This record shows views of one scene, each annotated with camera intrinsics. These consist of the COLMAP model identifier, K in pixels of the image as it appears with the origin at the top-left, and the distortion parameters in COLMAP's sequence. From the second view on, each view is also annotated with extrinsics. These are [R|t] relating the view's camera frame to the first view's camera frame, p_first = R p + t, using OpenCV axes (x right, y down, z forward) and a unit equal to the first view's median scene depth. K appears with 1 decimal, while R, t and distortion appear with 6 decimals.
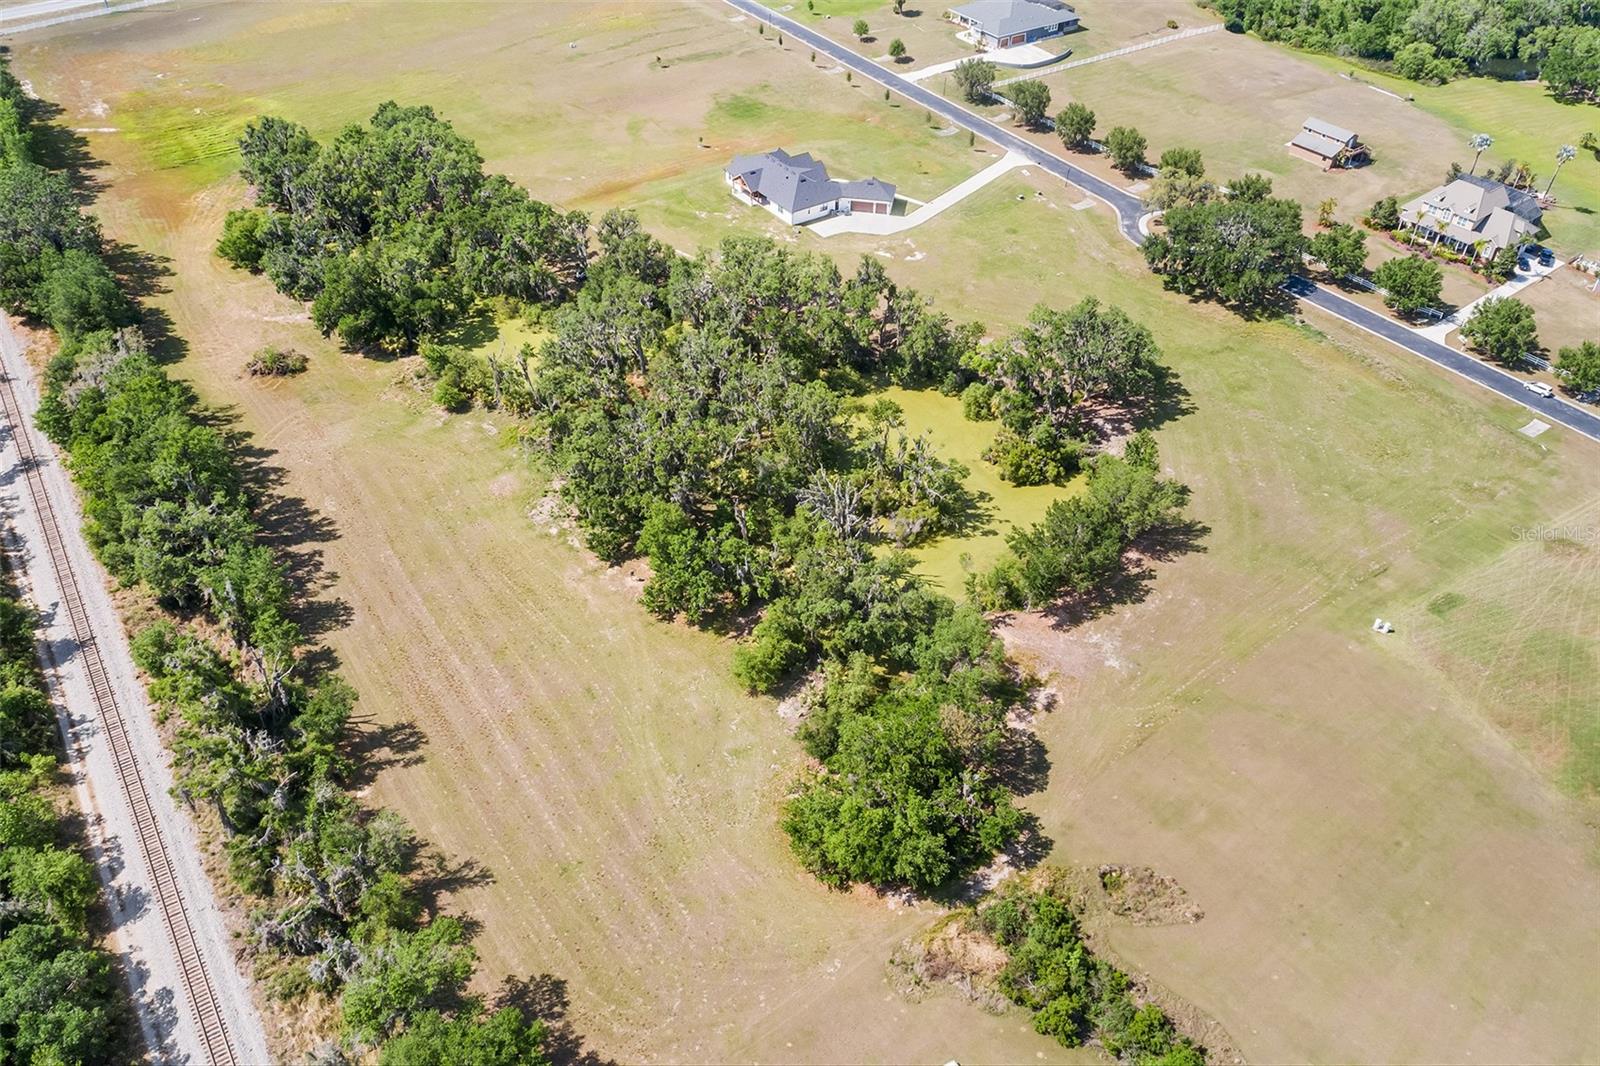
lens RADIAL K [[1287.2, 0, 804.6], [0, 1287.2, 528.6], [0, 0, 1]] dist [-0.014863, 0.010020]
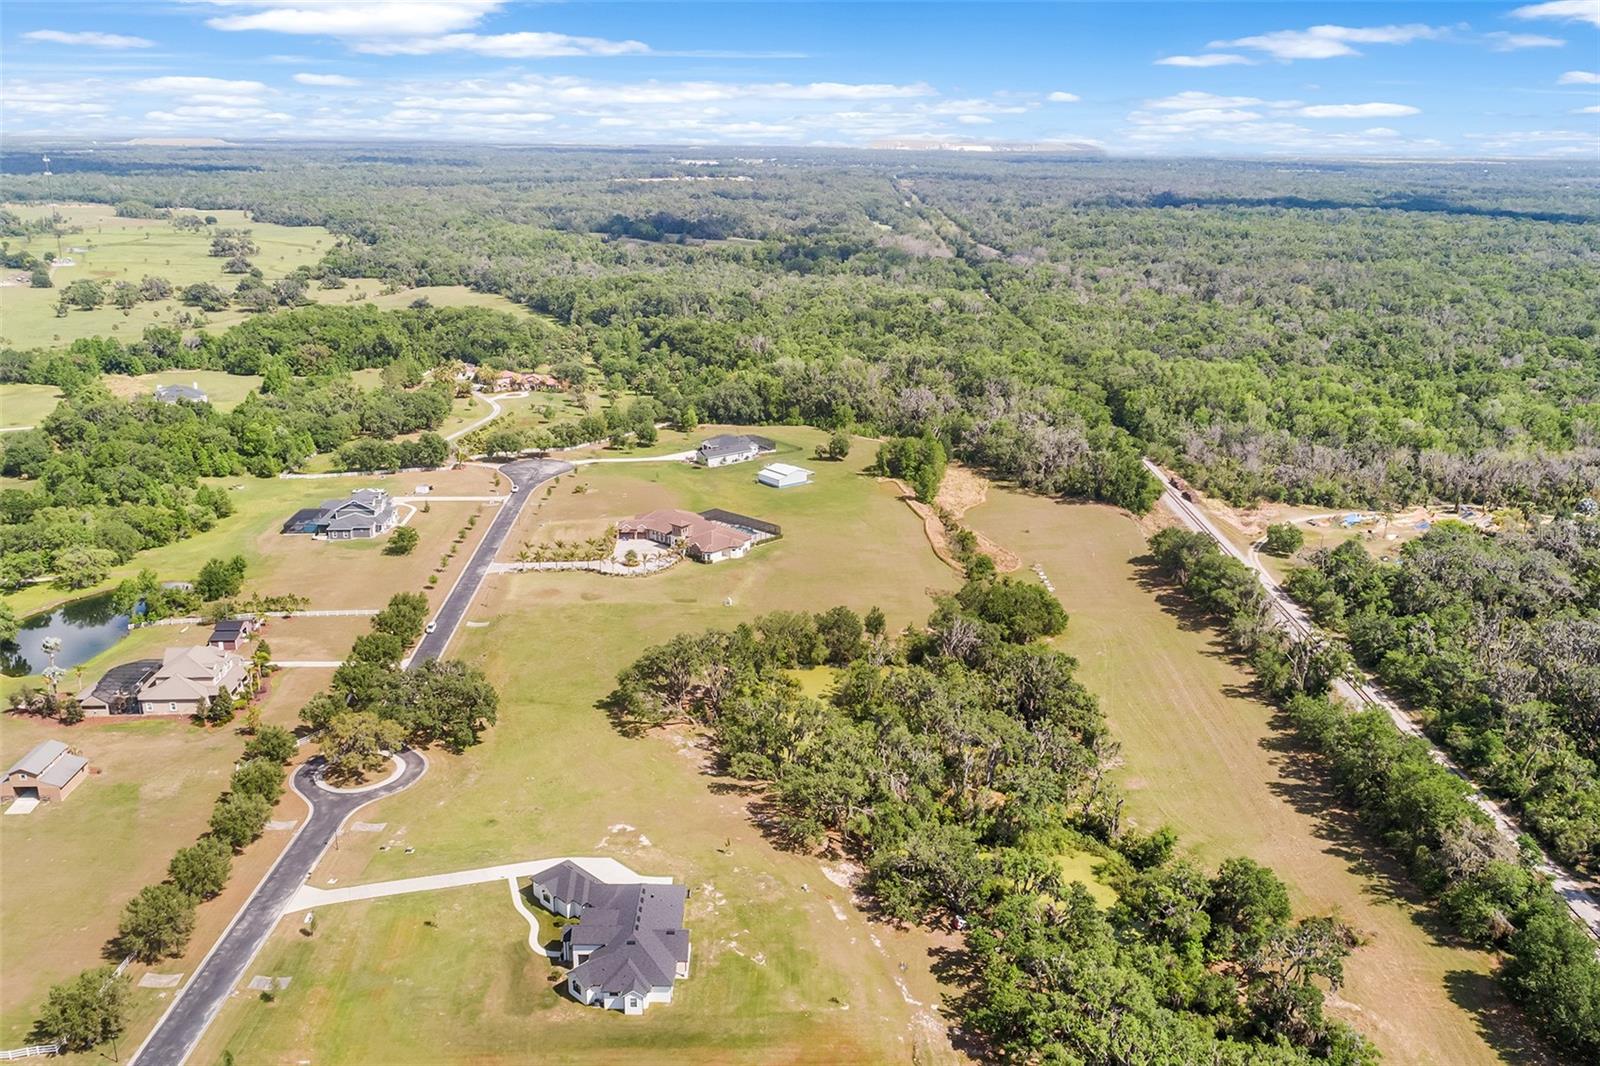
lens RADIAL K [[1287.2, 0, 804.6], [0, 1287.2, 528.6], [0, 0, 1]] dist [-0.014863, 0.010020]
pose [[-0.821728, -0.192753, 0.536292, -0.600198], [0.342219, 0.585584, 0.734831, -1.236878], [-0.455685, 0.787361, -0.415227, 1.485117]]
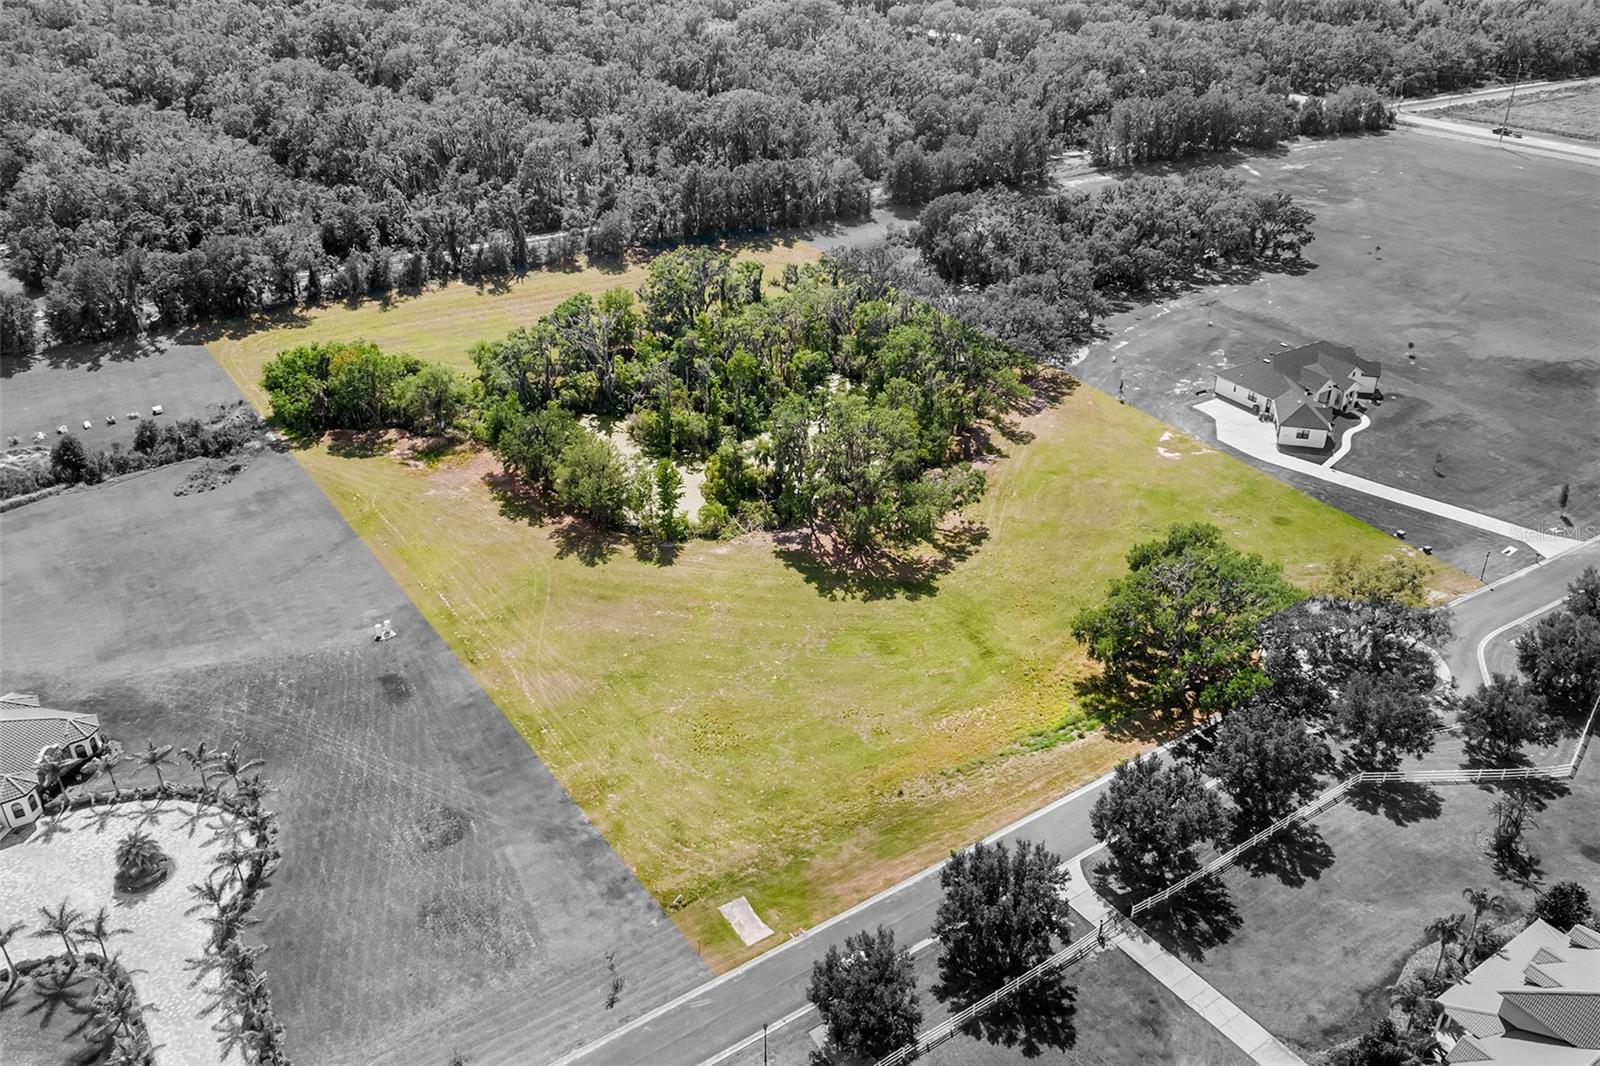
lens RADIAL K [[1287.2, 0, 804.6], [0, 1287.2, 528.6], [0, 0, 1]] dist [-0.014863, 0.010020]
pose [[-0.069064, 0.468882, -0.880557, 1.051694], [-0.635412, 0.659788, 0.401162, -0.457608], [0.769078, 0.587222, 0.252366, 0.848512]]
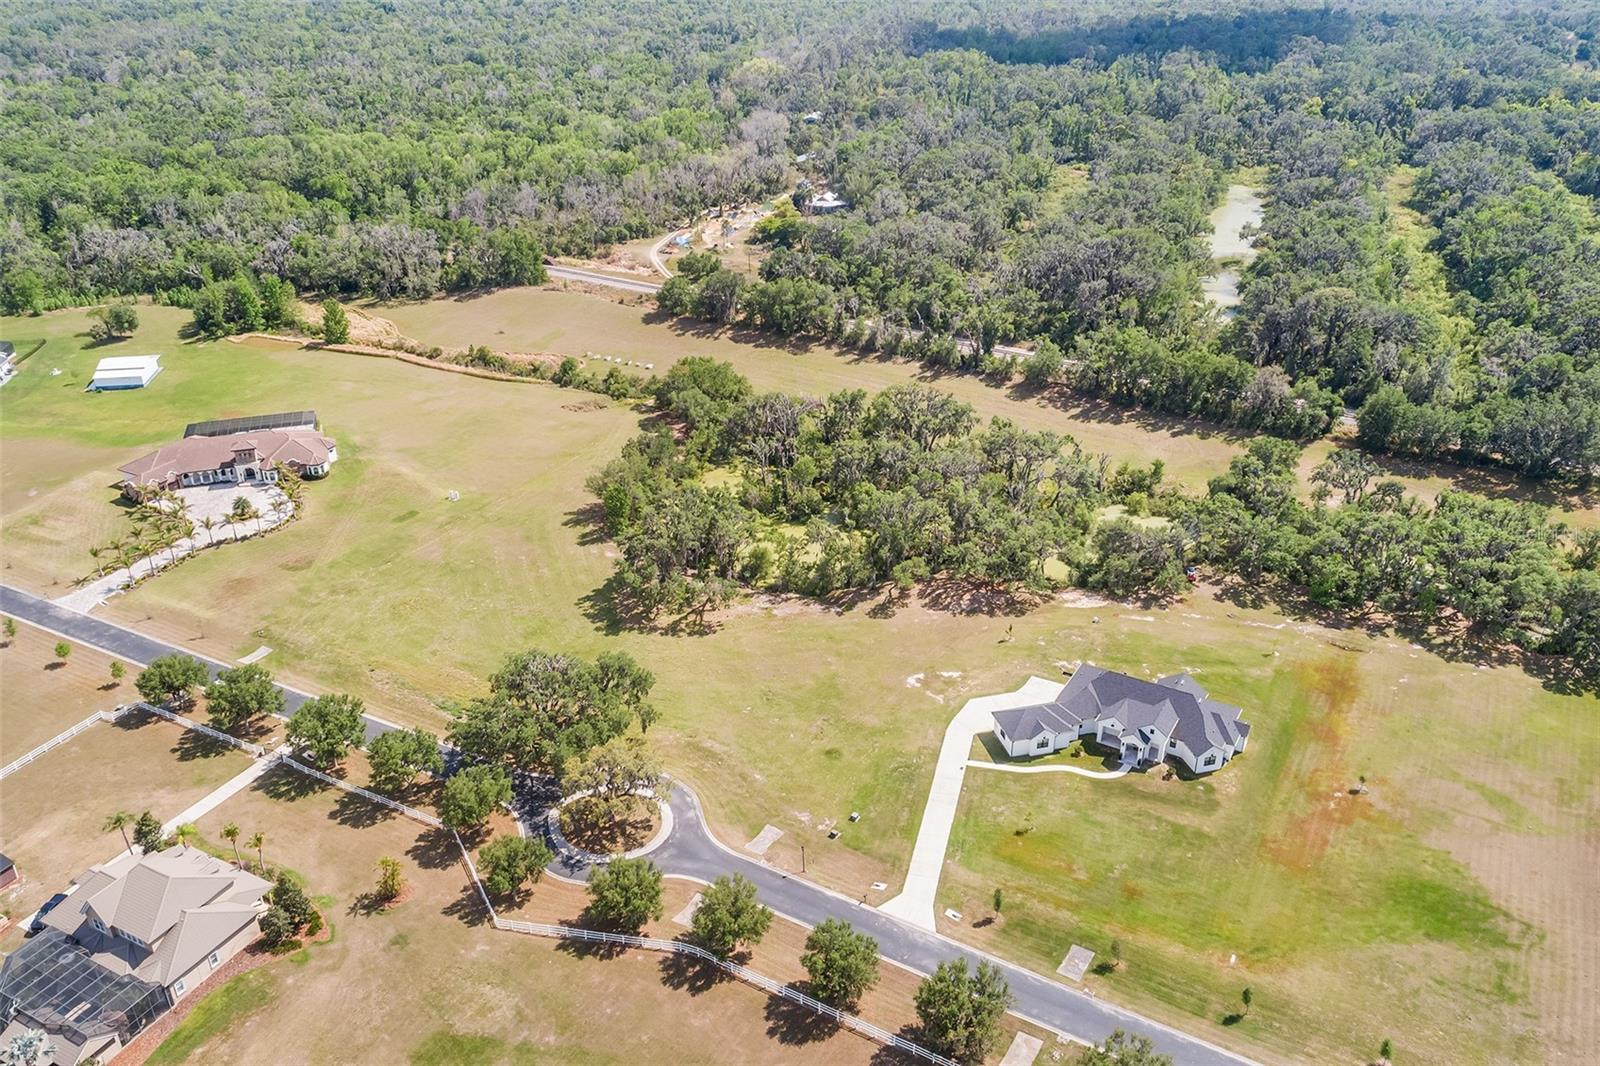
lens RADIAL K [[1287.2, 0, 804.6], [0, 1287.2, 528.6], [0, 0, 1]] dist [-0.014863, 0.010020]
pose [[-0.914036, 0.171604, -0.367547, 0.571666], [-0.266957, 0.427728, 0.863587, -1.233765], [0.305405, 0.887469, -0.345148, 1.520411]]
